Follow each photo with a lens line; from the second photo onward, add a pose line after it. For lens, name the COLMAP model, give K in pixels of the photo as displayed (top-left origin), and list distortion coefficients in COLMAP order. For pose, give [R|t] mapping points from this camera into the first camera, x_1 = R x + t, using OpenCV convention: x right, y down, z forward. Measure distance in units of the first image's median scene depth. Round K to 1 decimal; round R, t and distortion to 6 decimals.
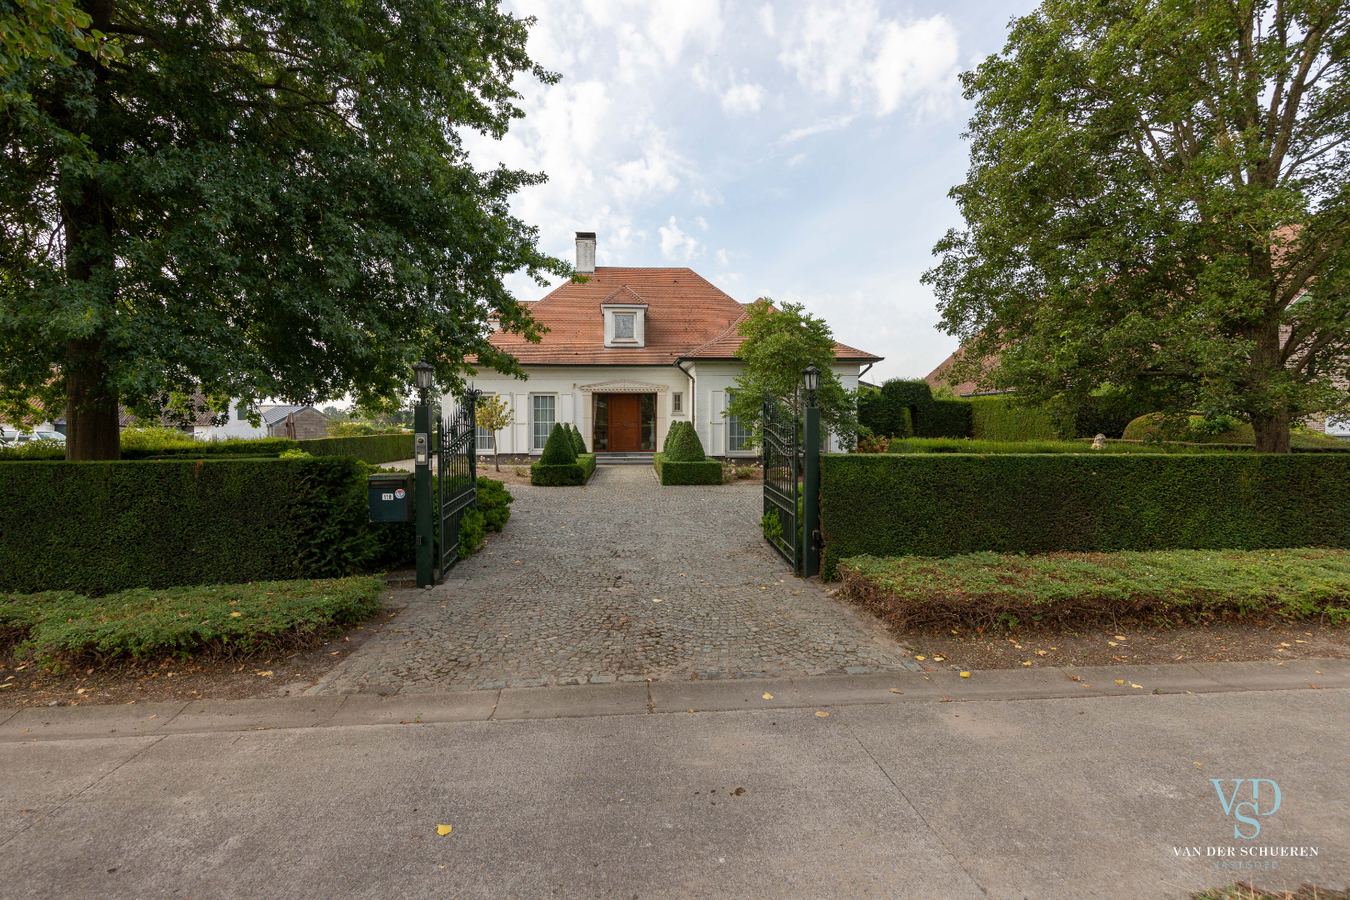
lens RADIAL K [[637.9, 0, 672.9], [0, 637.9, 422.4], [0, 0, 1]] dist [-0.001375, -0.000485]
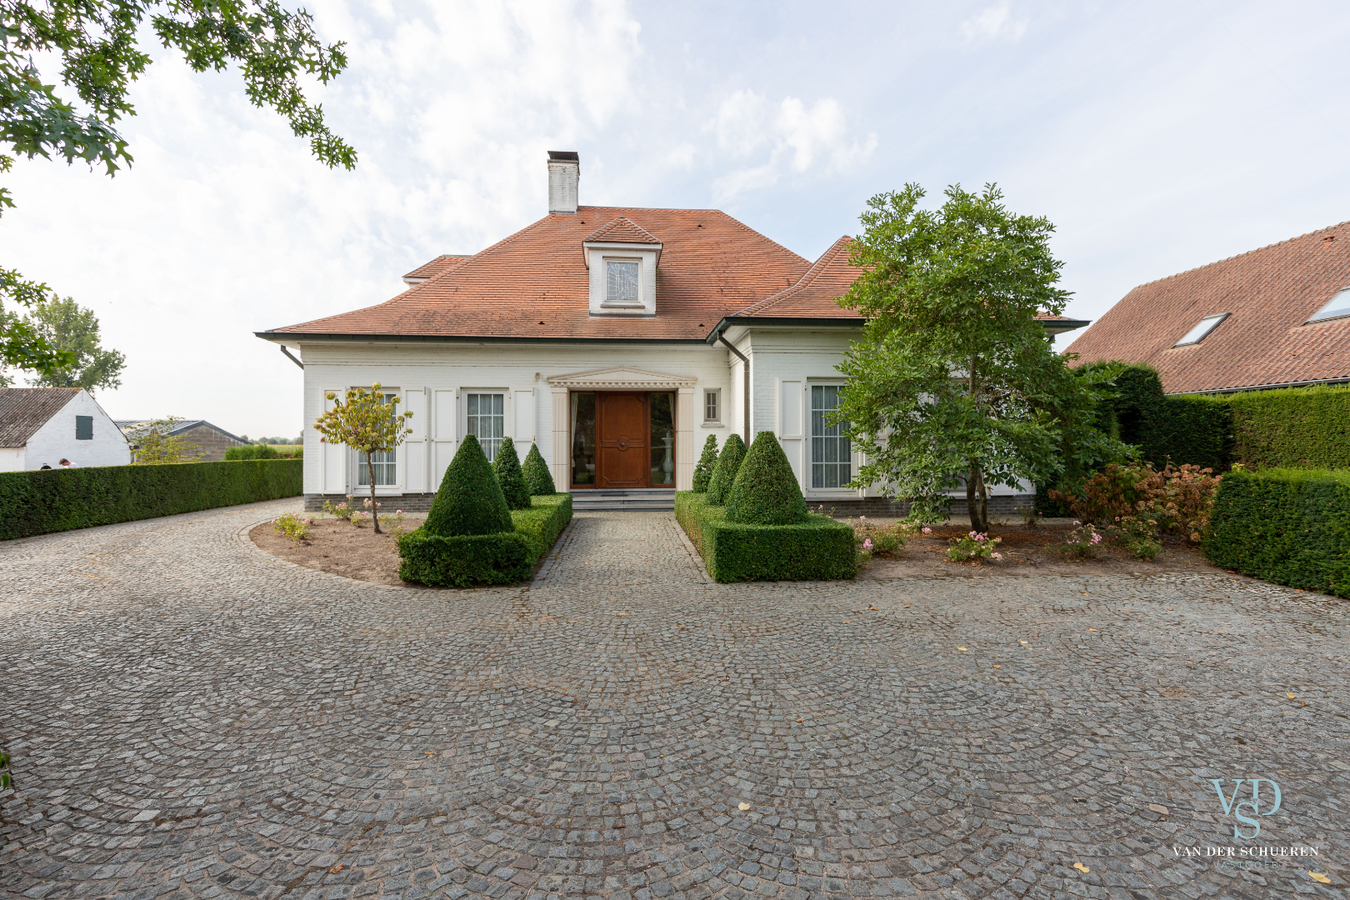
lens RADIAL K [[702.7, 0, 697.4], [0, 702.7, 439.2], [0, 0, 1]] dist [0.001272, 0.000157]
pose [[0.999499, -0.001634, 0.031624, -0.030036], [0.001853, 0.999974, -0.006898, 0.005225], [-0.031612, 0.006953, 0.999476, 0.378488]]
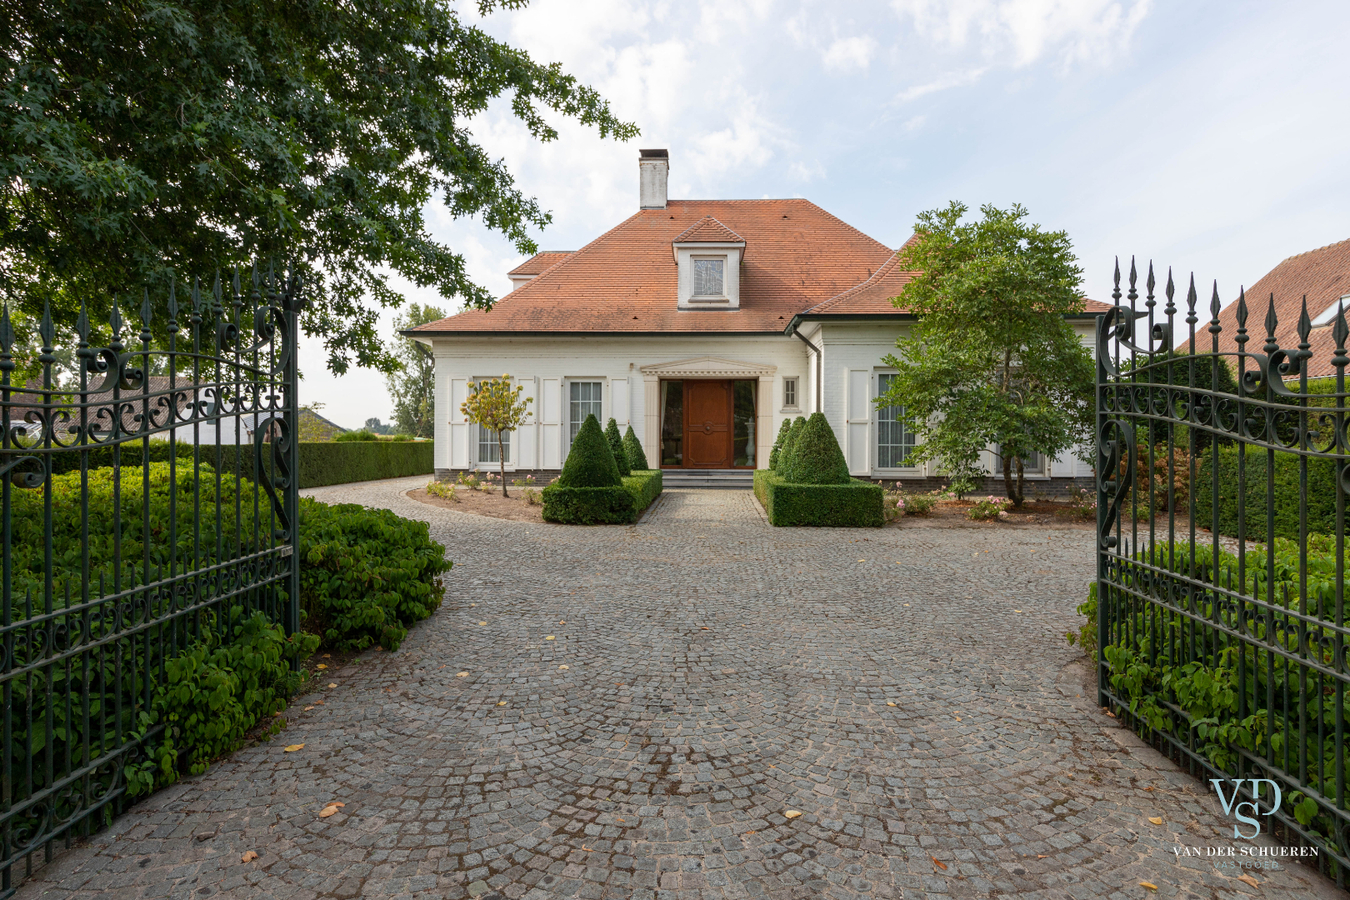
lens RADIAL K [[796.2, 0, 680.7], [0, 796.2, 432.6], [0, 0, 1]] dist [-0.002731, 0.000289]
pose [[0.993516, 0.004904, -0.113585, -0.012667], [-0.005462, 0.999974, -0.004602, 0.014617], [0.113560, 0.005192, 0.993518, 0.213694]]
